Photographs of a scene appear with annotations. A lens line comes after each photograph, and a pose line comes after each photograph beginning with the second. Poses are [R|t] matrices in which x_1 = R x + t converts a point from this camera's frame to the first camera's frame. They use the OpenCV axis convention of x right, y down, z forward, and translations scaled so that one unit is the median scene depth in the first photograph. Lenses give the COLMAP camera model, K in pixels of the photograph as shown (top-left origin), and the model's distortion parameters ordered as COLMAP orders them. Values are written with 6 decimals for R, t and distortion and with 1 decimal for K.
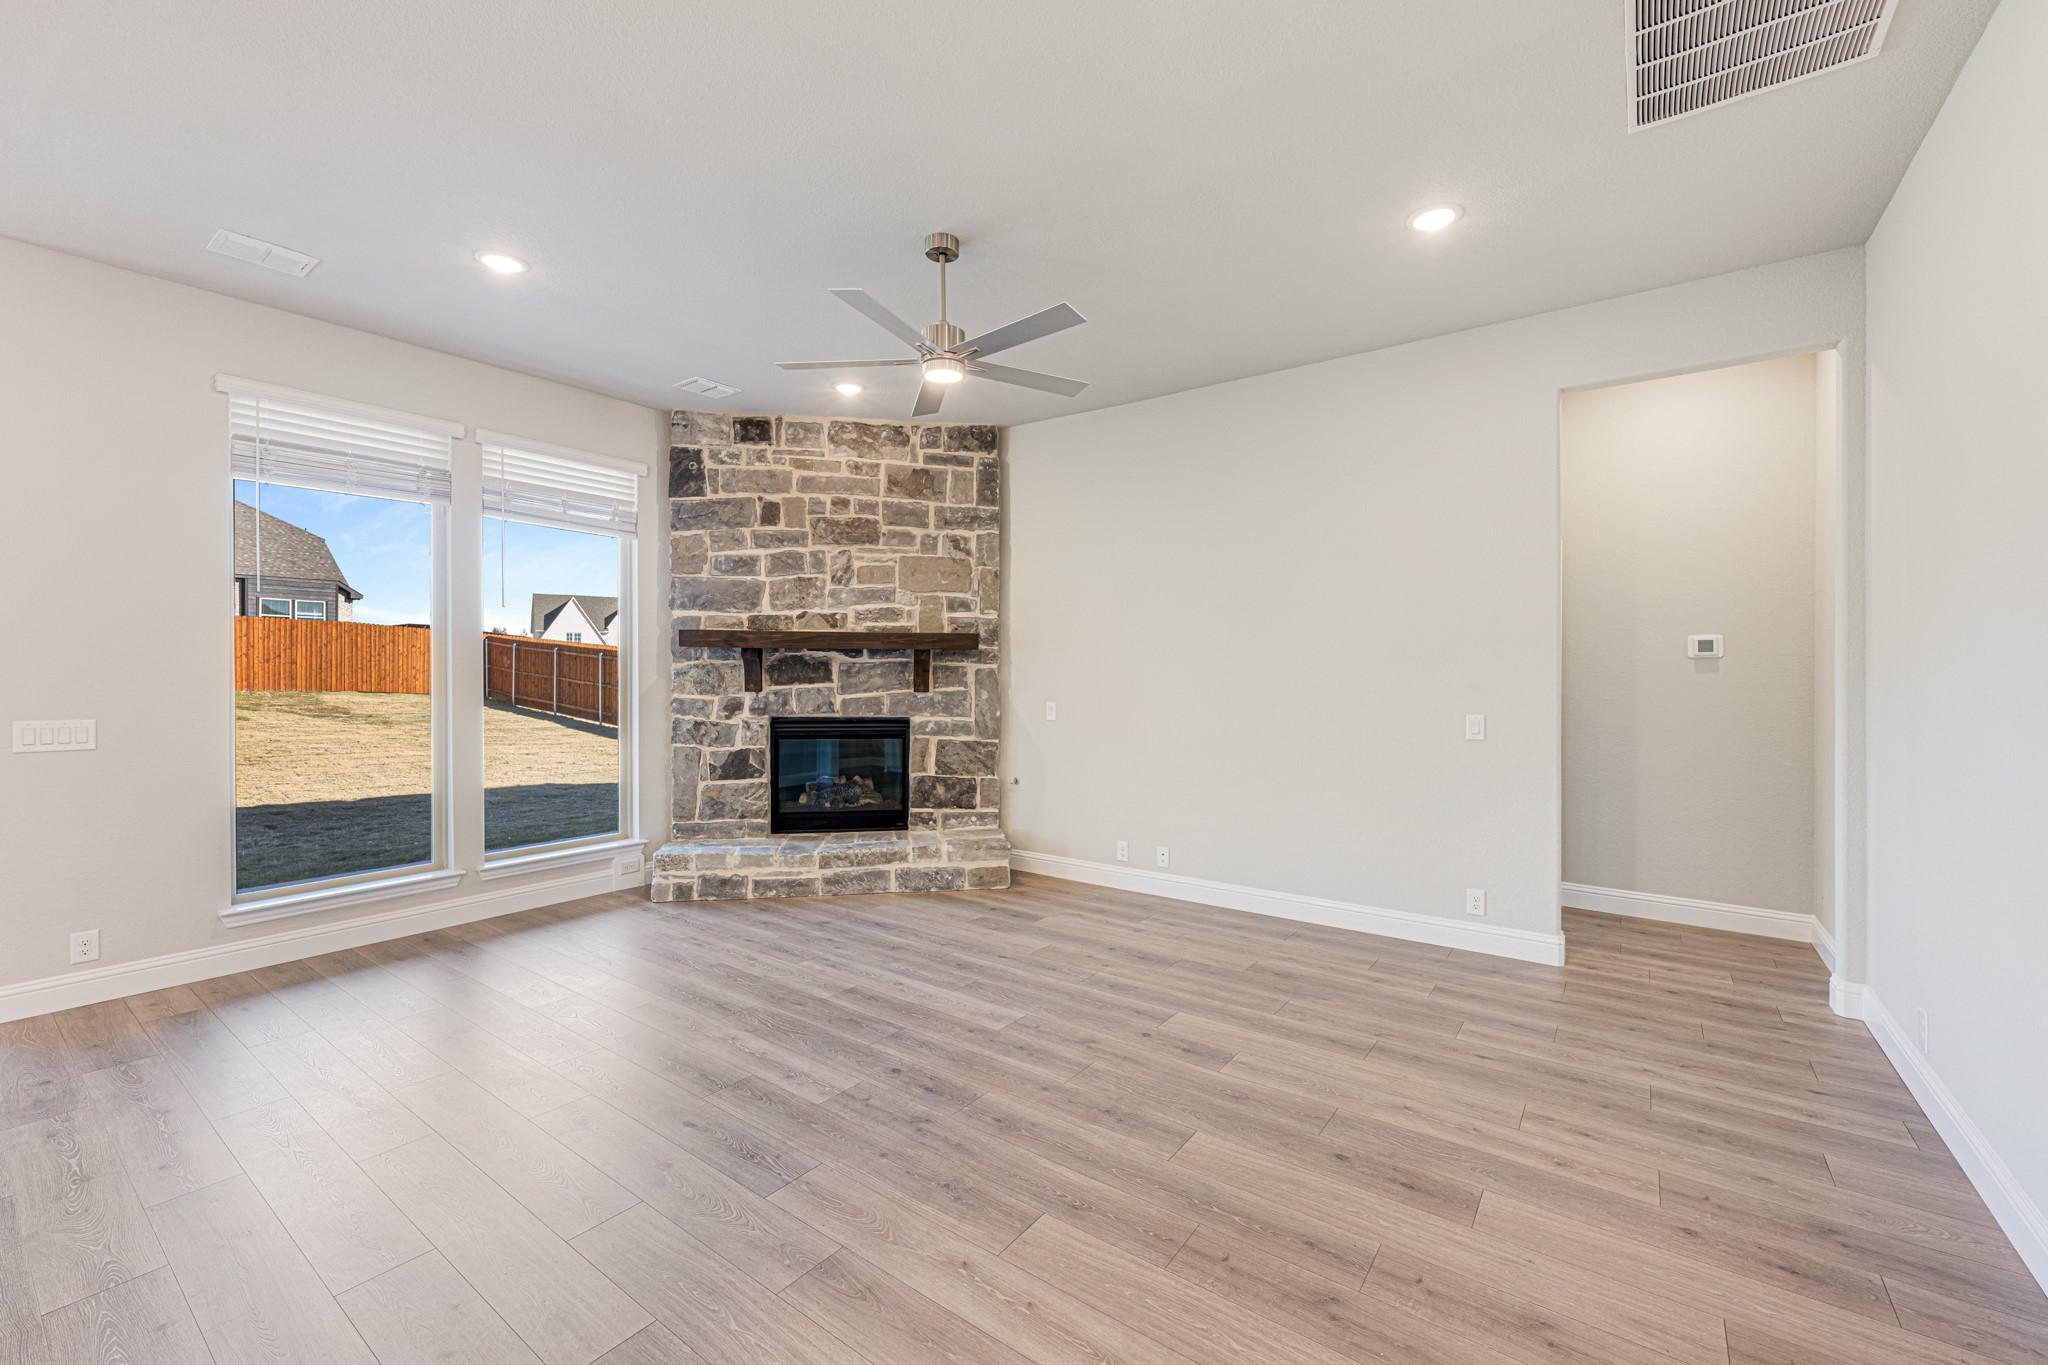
lens RADIAL K [[833.5, 0, 1032.1], [0, 833.5, 676.2], [0, 0, 1]] dist [-0.001653, -0.000126]
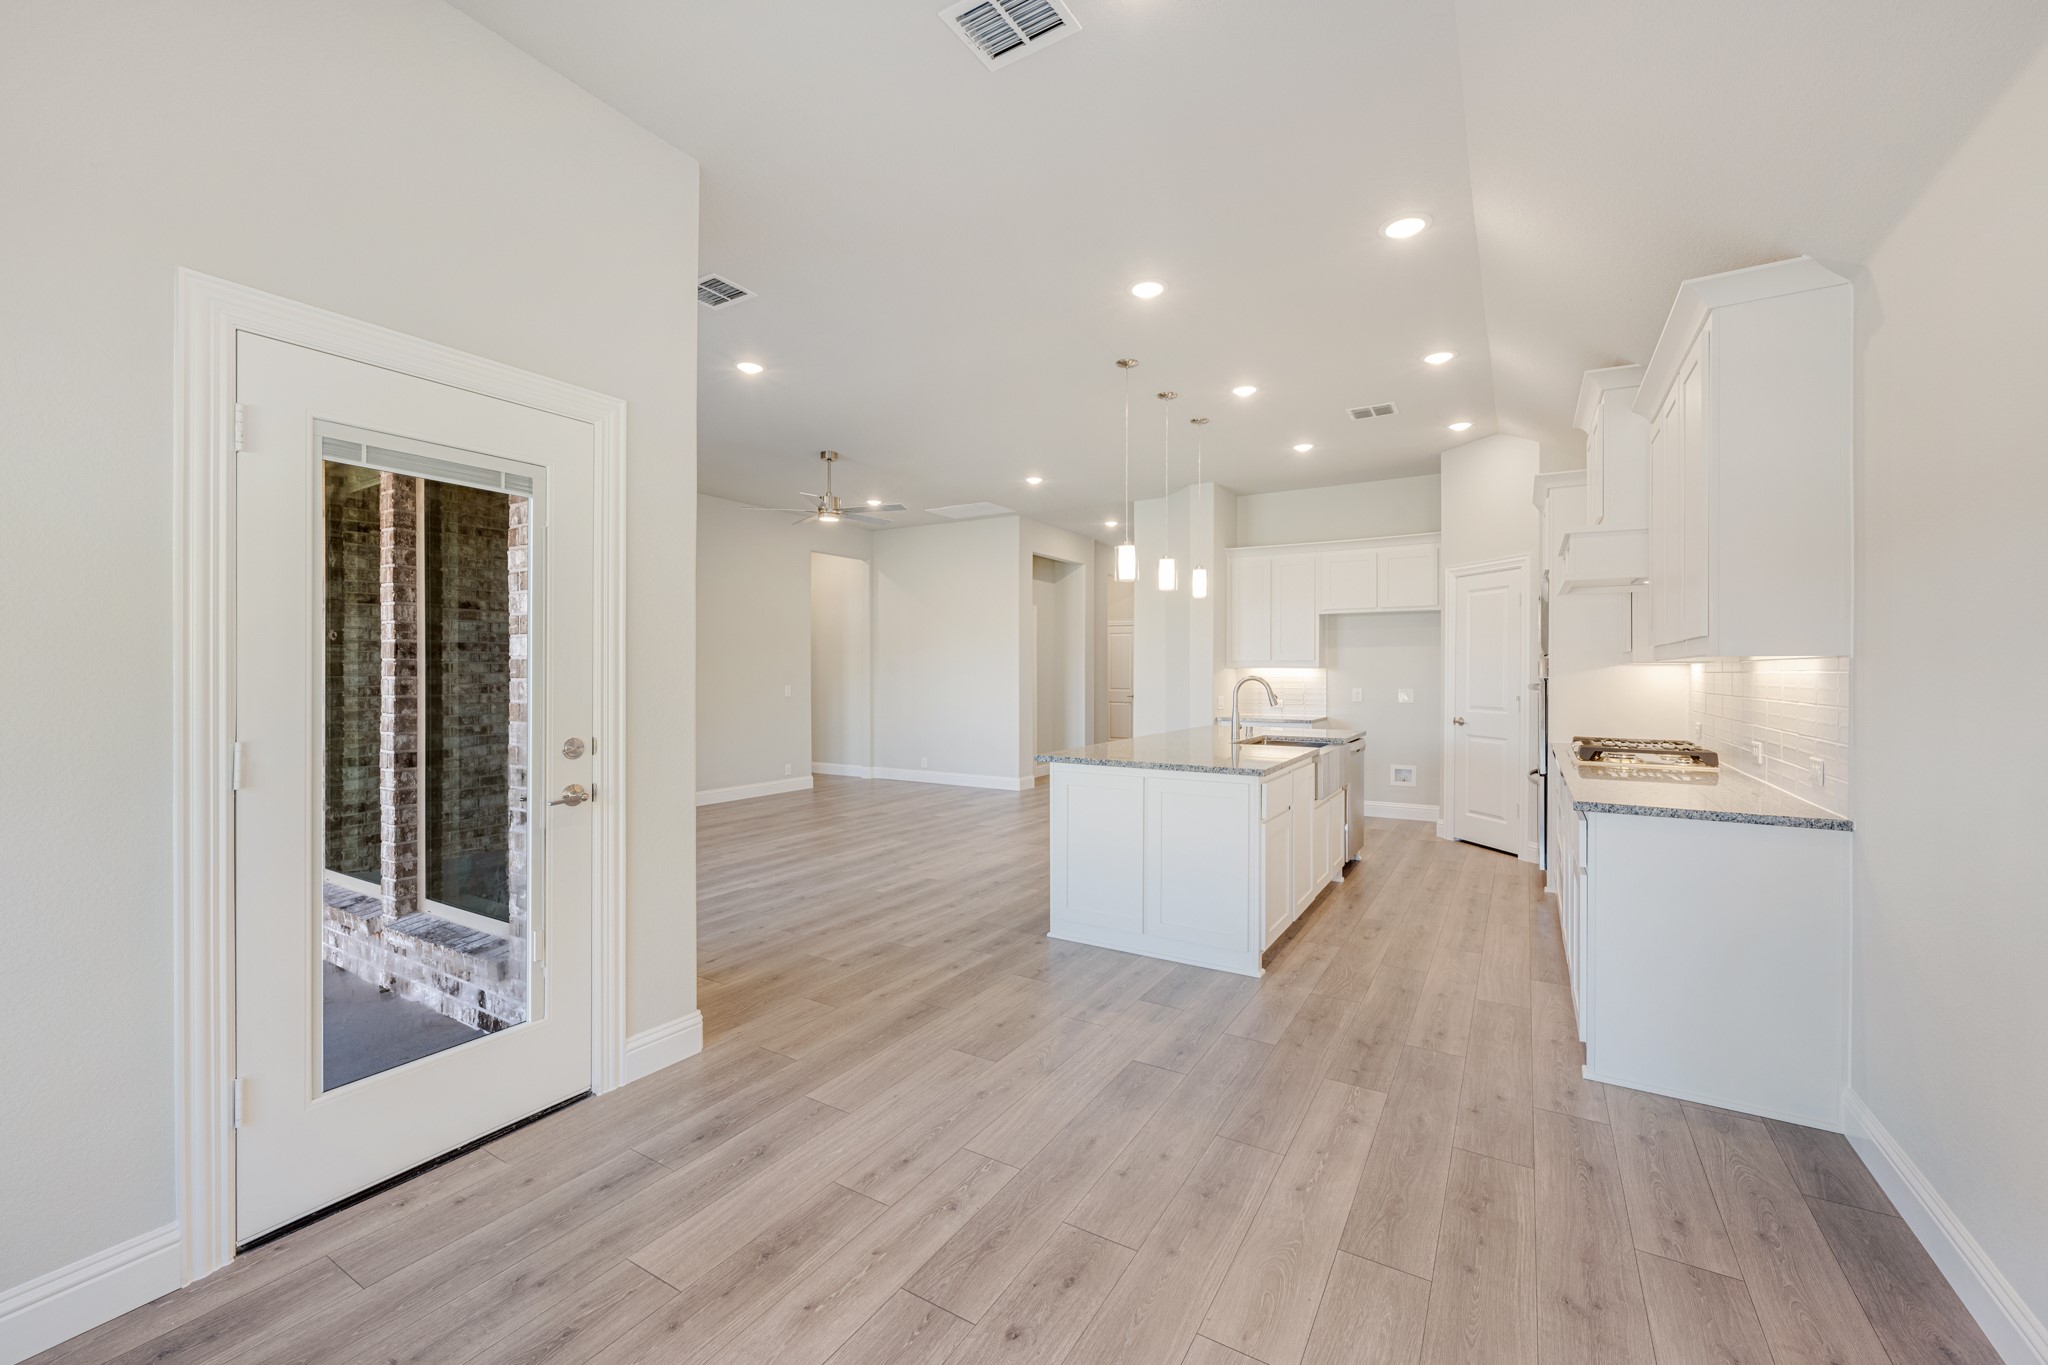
lens RADIAL K [[812.9, 0, 1023.8], [0, 812.9, 685.8], [0, 0, 1]] dist [-0.000387, 0.000114]
pose [[-0.083595, -0.015119, 0.996385, -1.269803], [0.002351, 0.999879, 0.015370, 0.010921], [-0.996497, 0.003627, -0.083550, 0.413628]]
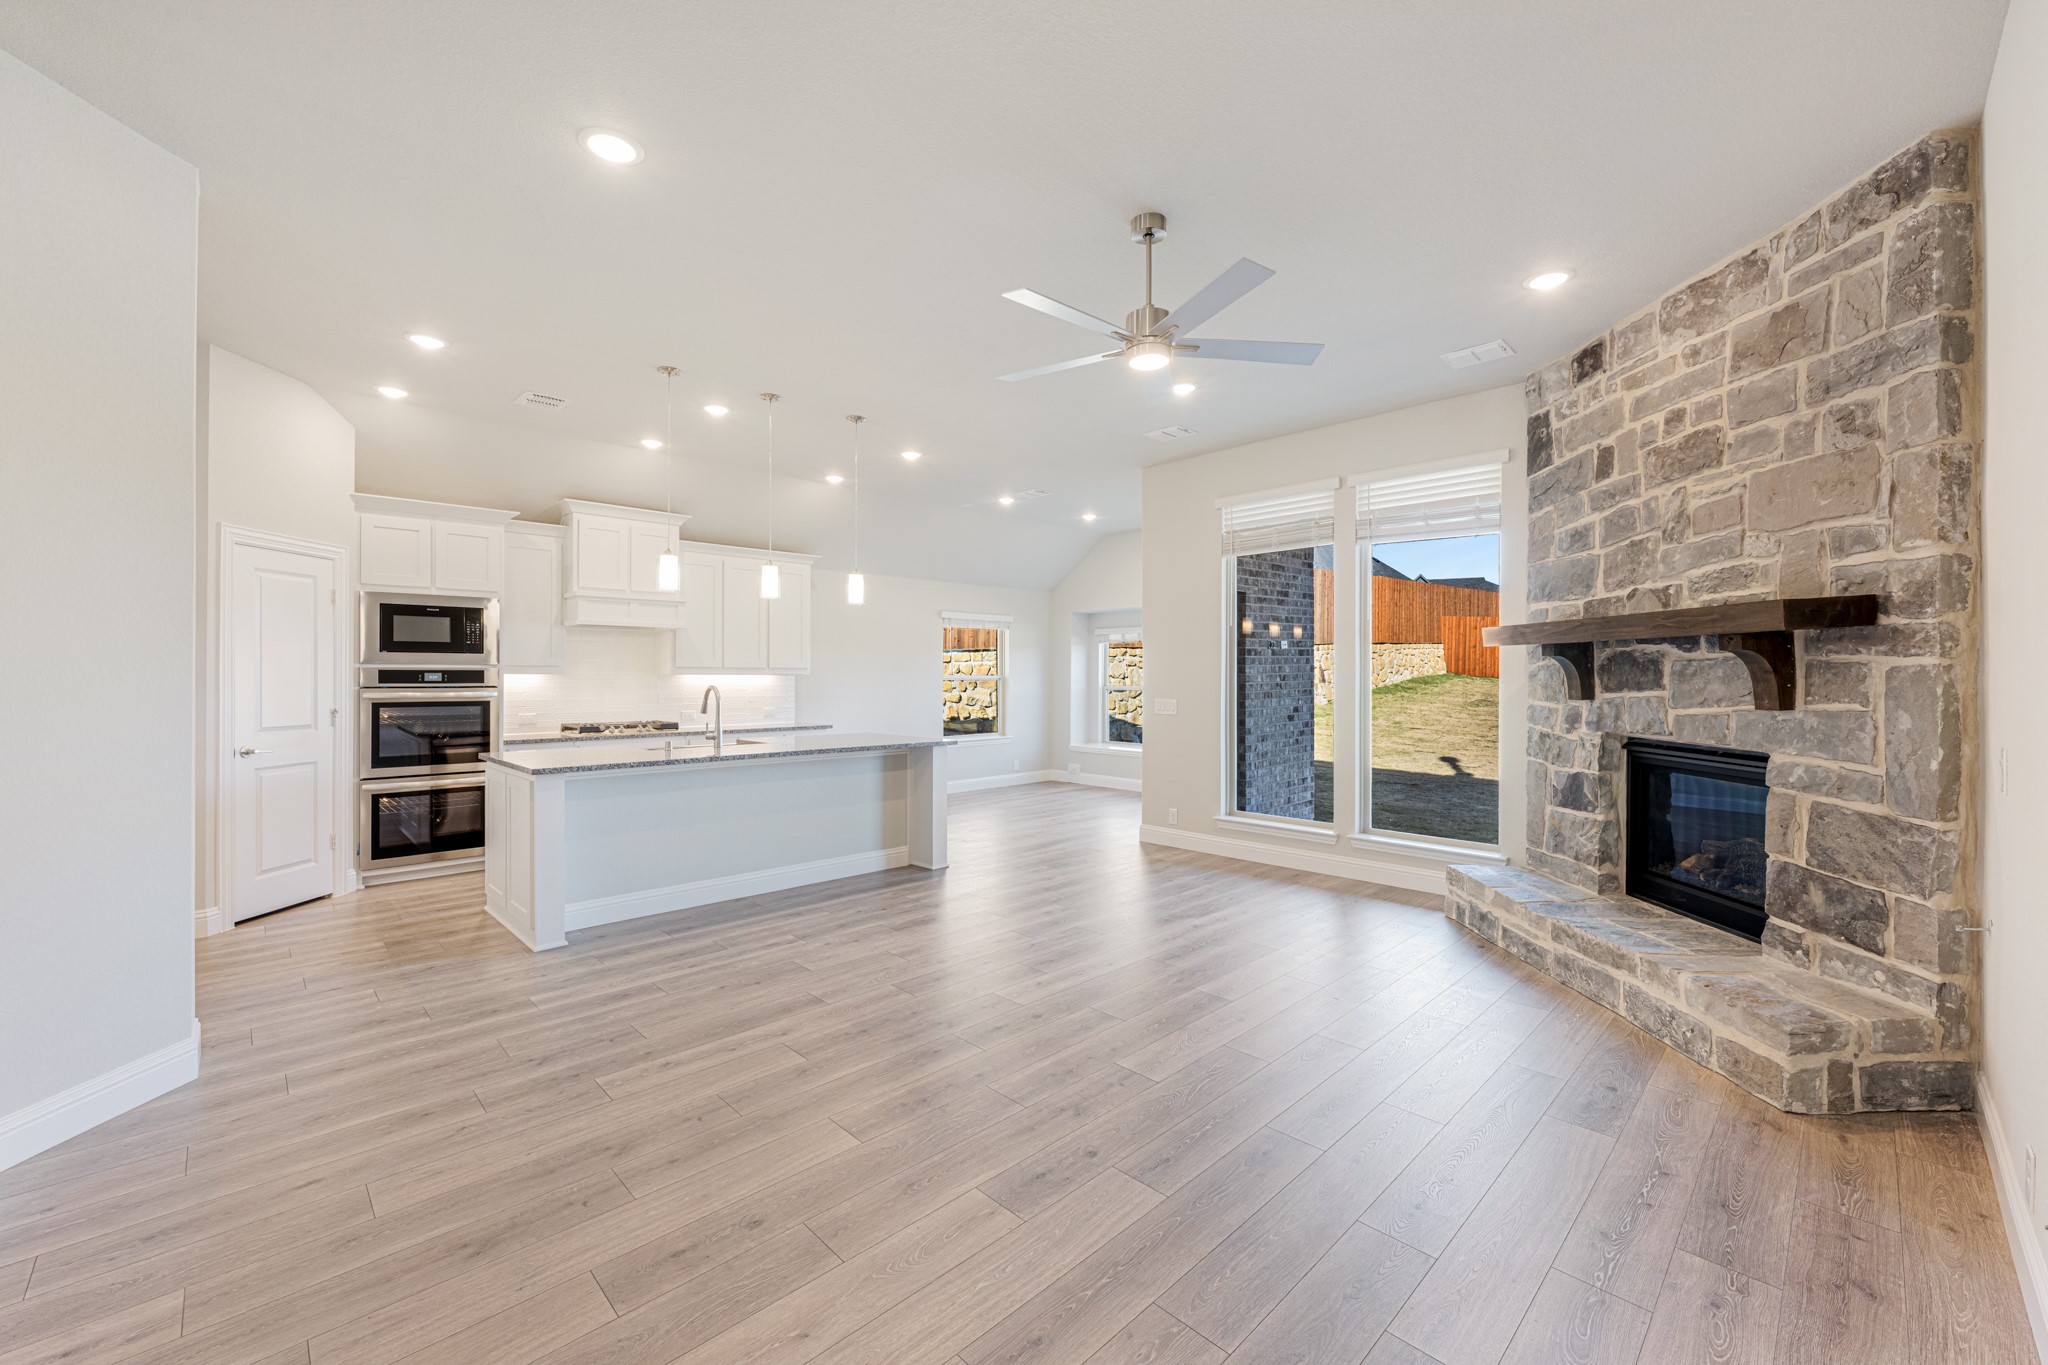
lens RADIAL K [[825.6, 0, 1023.4], [0, 825.6, 675.3], [0, 0, 1]] dist [-0.000390, -0.000043]
pose [[-0.169328, -0.001135, -0.985559, 0.506725], [-0.005956, 0.999982, -0.000129, -0.000971], [0.985542, 0.005848, -0.169331, 0.610517]]
